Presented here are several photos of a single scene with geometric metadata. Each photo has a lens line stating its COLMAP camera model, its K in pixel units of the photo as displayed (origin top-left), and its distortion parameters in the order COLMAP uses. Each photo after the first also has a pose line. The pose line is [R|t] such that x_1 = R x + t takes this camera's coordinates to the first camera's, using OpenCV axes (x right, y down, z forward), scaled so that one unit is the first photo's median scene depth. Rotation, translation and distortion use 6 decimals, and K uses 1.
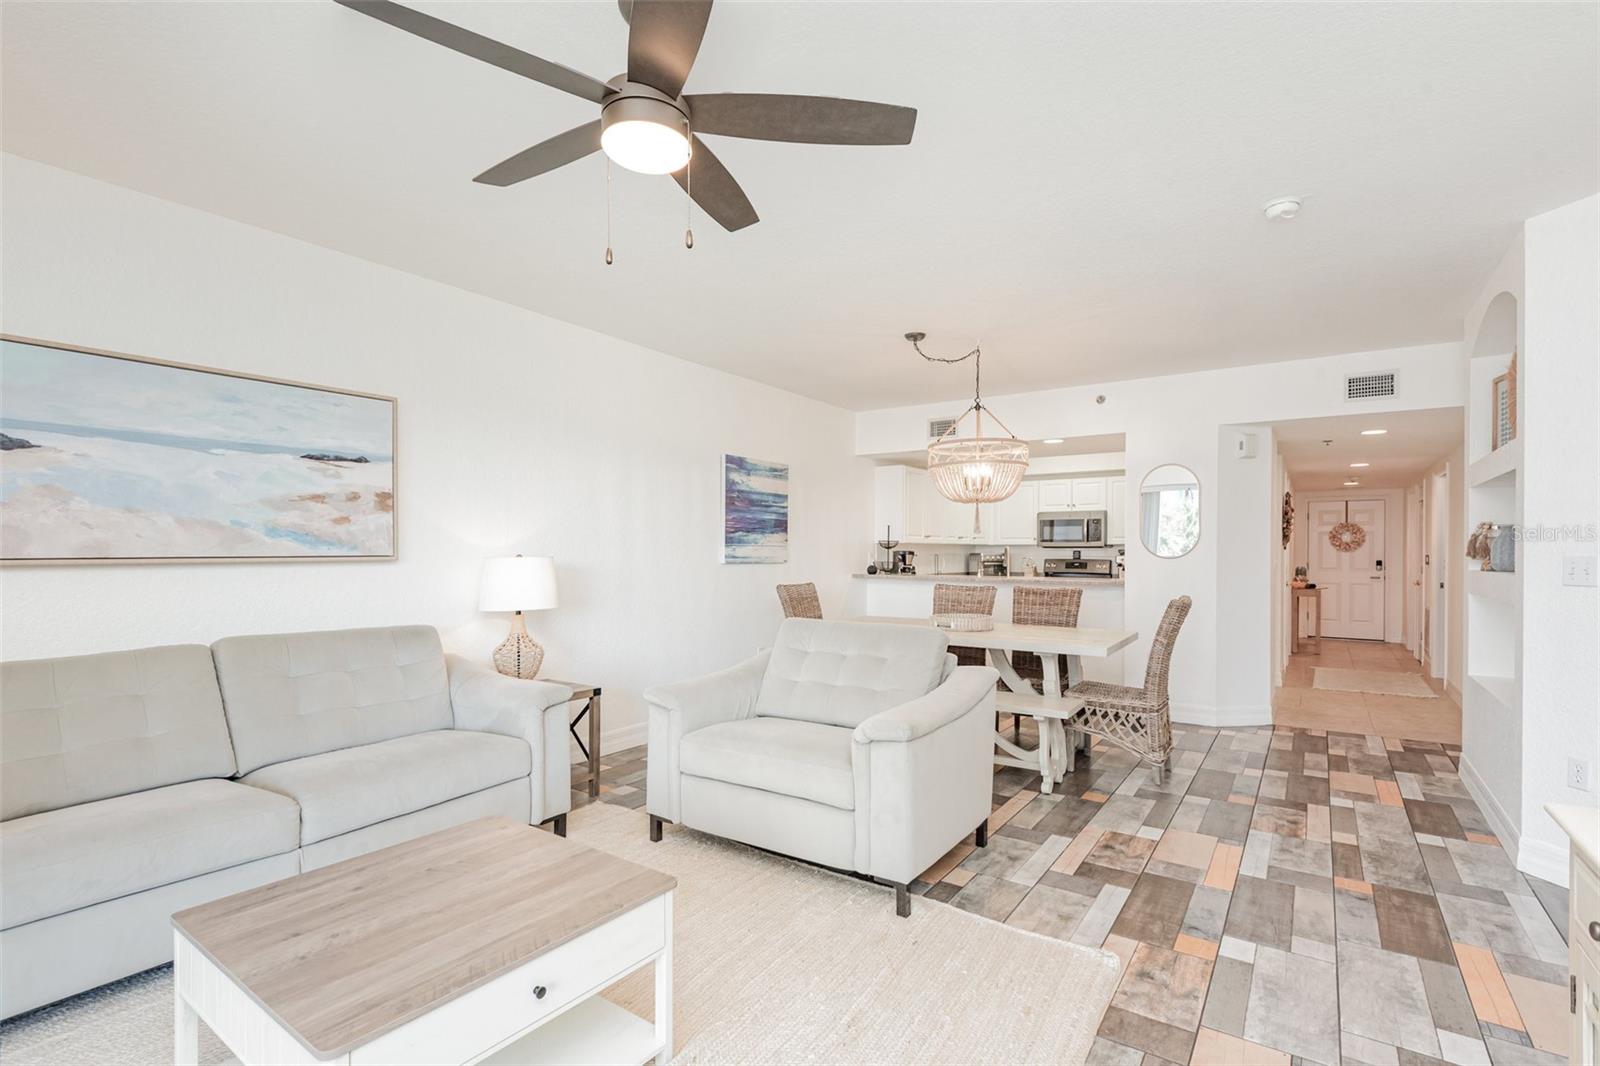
lens RADIAL K [[735.1, 0, 801.0], [0, 735.1, 550.6], [0, 0, 1]] dist [-0.003280, -0.001695]
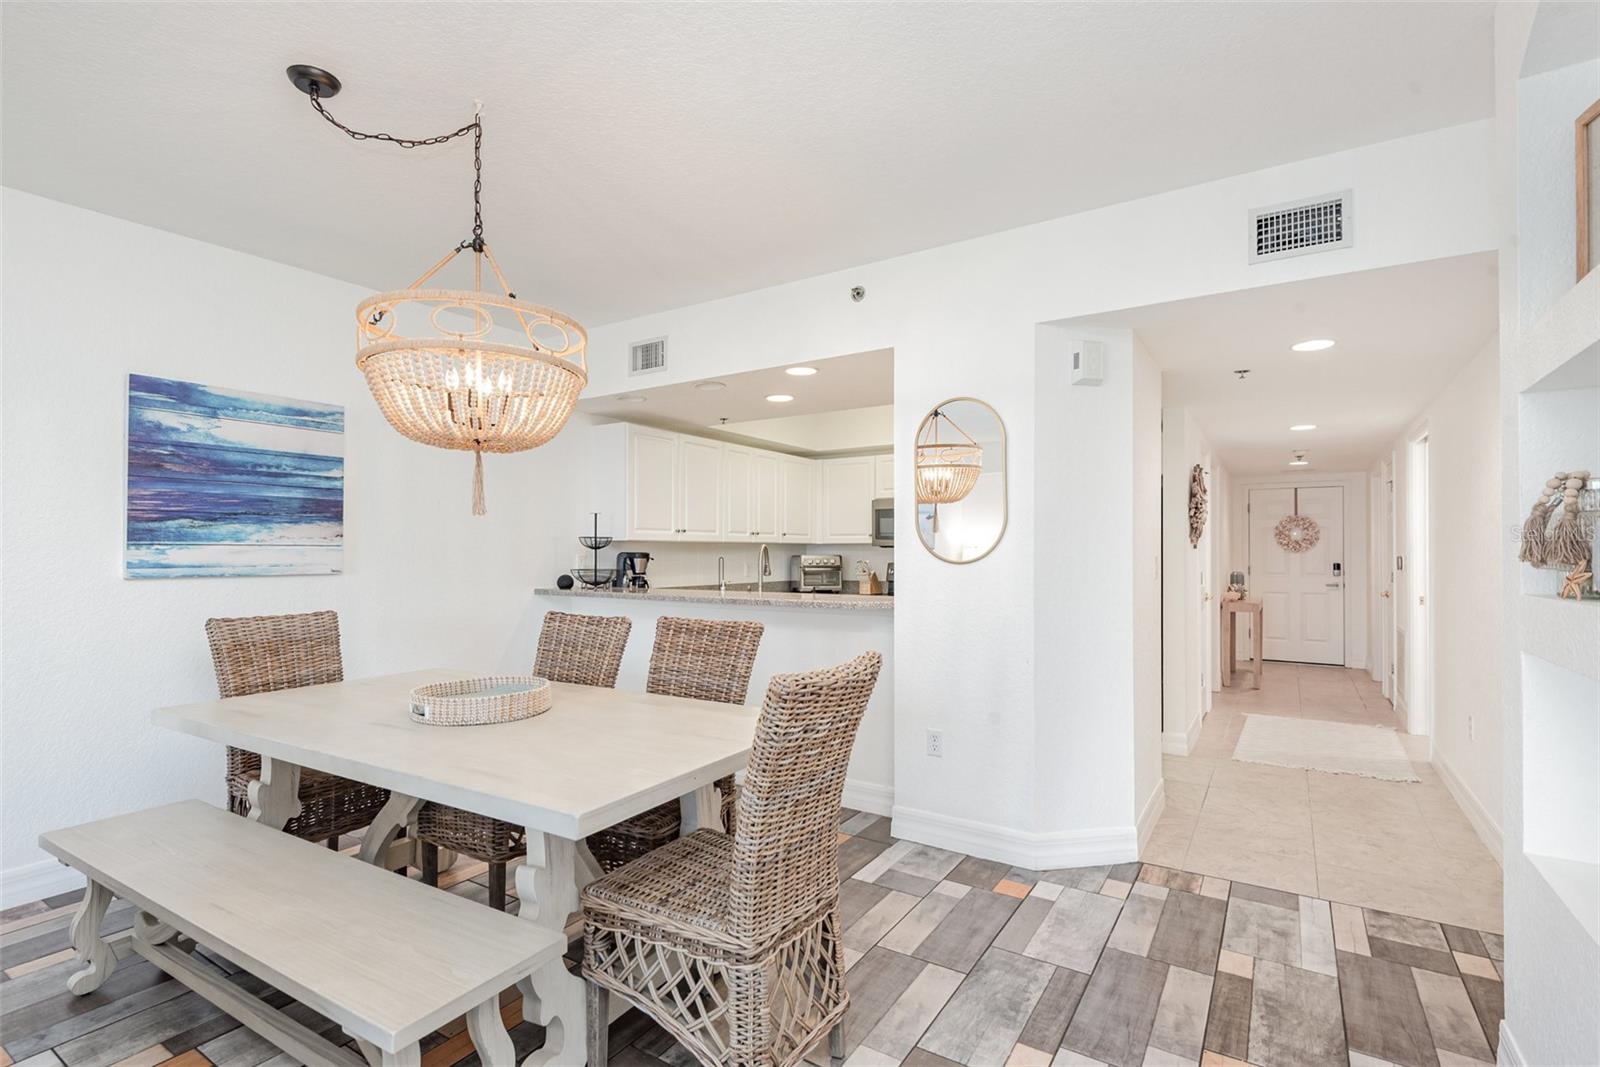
lens RADIAL K [[748.4, 0, 801.4], [0, 748.4, 544.4], [0, 0, 1]] dist [0.004678, -0.000201]
pose [[0.999150, -0.003174, 0.041107, 0.424530], [0.003654, 0.999926, -0.011626, 0.001732], [-0.041067, 0.011767, 0.999087, 0.512485]]
